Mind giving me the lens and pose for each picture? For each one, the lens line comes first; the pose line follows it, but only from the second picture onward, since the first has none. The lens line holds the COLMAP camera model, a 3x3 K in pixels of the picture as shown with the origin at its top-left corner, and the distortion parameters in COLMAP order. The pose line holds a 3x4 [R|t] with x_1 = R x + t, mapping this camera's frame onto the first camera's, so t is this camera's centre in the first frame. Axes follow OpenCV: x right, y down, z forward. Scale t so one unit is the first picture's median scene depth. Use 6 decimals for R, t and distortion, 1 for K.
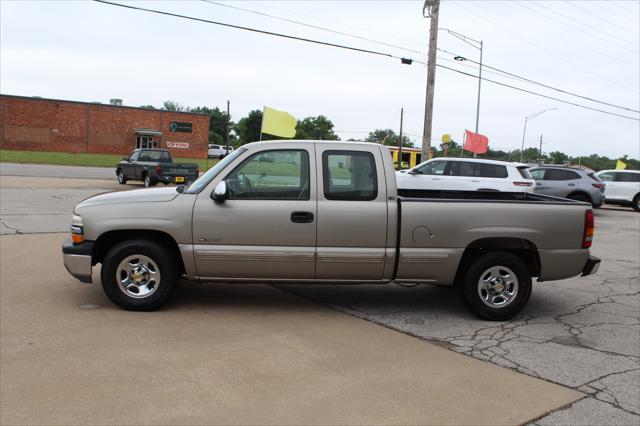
lens RADIAL K [[609.4, 0, 318.0], [0, 609.4, 212.8], [0, 0, 1]] dist [-0.085935, 0.000000]
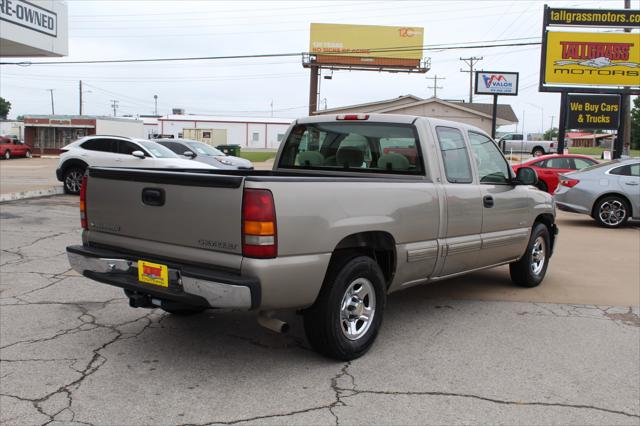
lens RADIAL K [[670.7, 0, 323.2], [0, 670.7, 232.1], [0, 0, 1]] dist [-0.074007, 0.000000]
pose [[-0.663401, 0.017572, -0.748058, 0.855402], [-0.139114, 0.979398, 0.146376, -0.092641], [0.735219, 0.201171, -0.647289, 1.725081]]
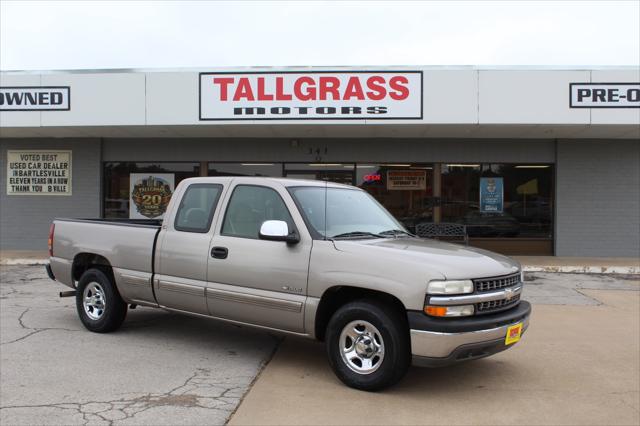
lens RADIAL K [[670.7, 0, 320.3], [0, 670.7, 215.4], [0, 0, 1]] dist [-0.074007, 0.000000]
pose [[-0.746010, -0.072004, 0.662030, -0.823612], [0.004165, 0.993613, 0.112761, -0.194526], [-0.665921, 0.086879, -0.740946, 1.897296]]
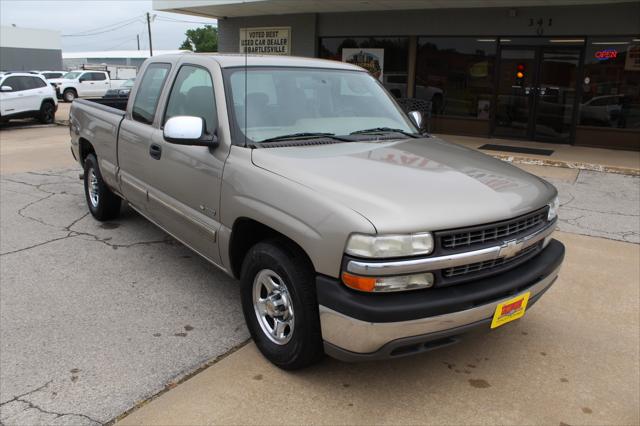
lens RADIAL K [[513.4, 0, 318.6], [0, 513.4, 231.7], [0, 0, 1]] dist [-0.012583, 0.000278]
pose [[-0.541090, -0.312616, 0.780700, -0.671270], [0.025349, 0.921854, 0.386707, -0.170988], [-0.840583, 0.229033, -0.490882, 1.417852]]
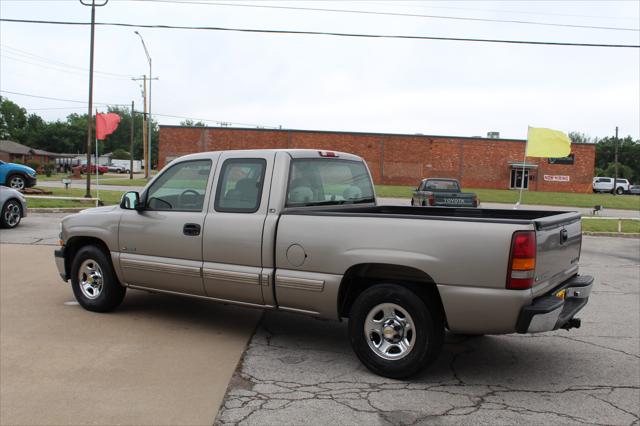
lens RADIAL K [[637.5, 0, 305.2], [0, 637.5, 210.8], [0, 0, 1]] dist [-0.112507, 0.000000]
pose [[0.780098, 0.004495, -0.625642, 0.694580], [-0.045456, 0.997739, -0.049510, 0.018263], [0.624004, 0.067062, 0.778538, 0.318582]]
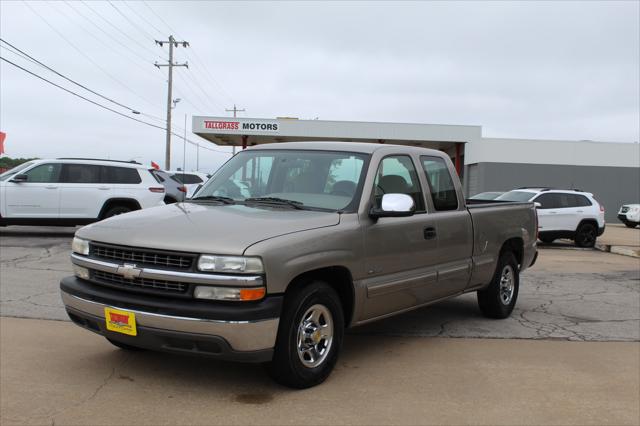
lens RADIAL K [[763.7, 0, 318.6], [0, 763.7, 210.9], [0, 0, 1]] dist [-0.063762, 0.000000]
pose [[0.622615, -0.055512, 0.780557, -0.923053], [0.070938, 0.997378, 0.014349, -0.047658], [-0.779307, 0.046437, 0.624920, 0.417256]]
